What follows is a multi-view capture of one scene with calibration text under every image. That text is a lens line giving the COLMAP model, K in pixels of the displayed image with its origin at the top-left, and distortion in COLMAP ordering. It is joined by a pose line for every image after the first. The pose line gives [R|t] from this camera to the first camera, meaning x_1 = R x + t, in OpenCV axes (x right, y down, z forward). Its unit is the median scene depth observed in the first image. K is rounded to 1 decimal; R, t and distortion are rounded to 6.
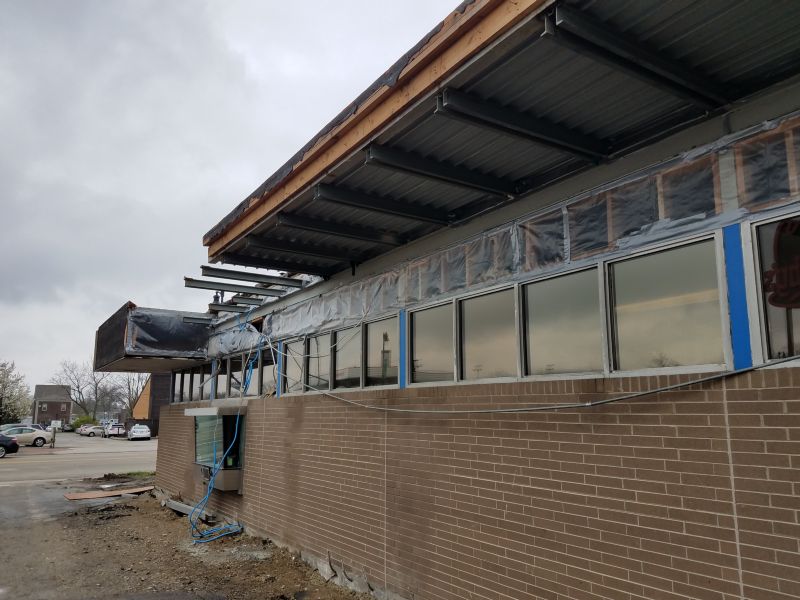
lens RADIAL K [[613.1, 0, 423.9], [0, 613.1, 296.9], [0, 0, 1]] dist [0.071734, -0.085077]
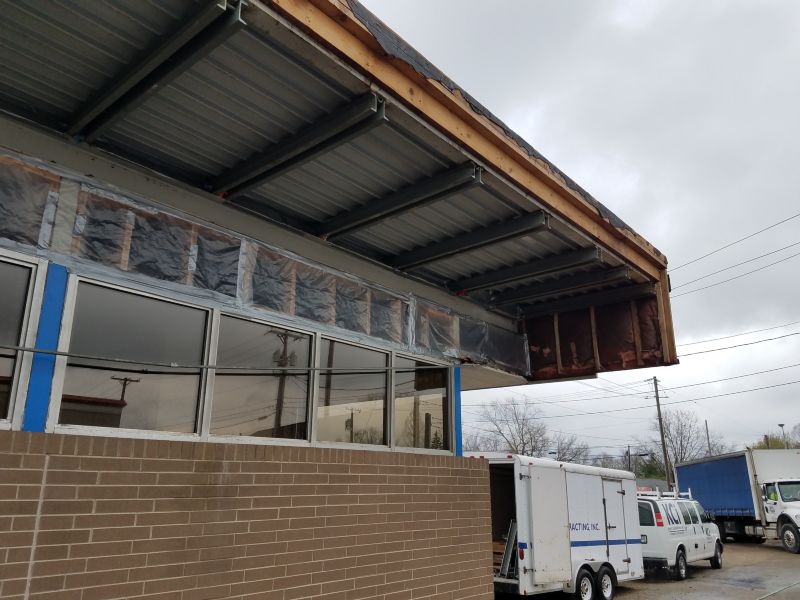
lens RADIAL K [[613.1, 0, 423.9], [0, 613.1, 296.9], [0, 0, 1]] dist [0.071734, -0.085077]
pose [[-0.295005, 0.273614, 0.915482, -0.578903], [-0.179993, 0.925056, -0.334476, 0.160623], [-0.938389, -0.263453, -0.223648, 0.871790]]
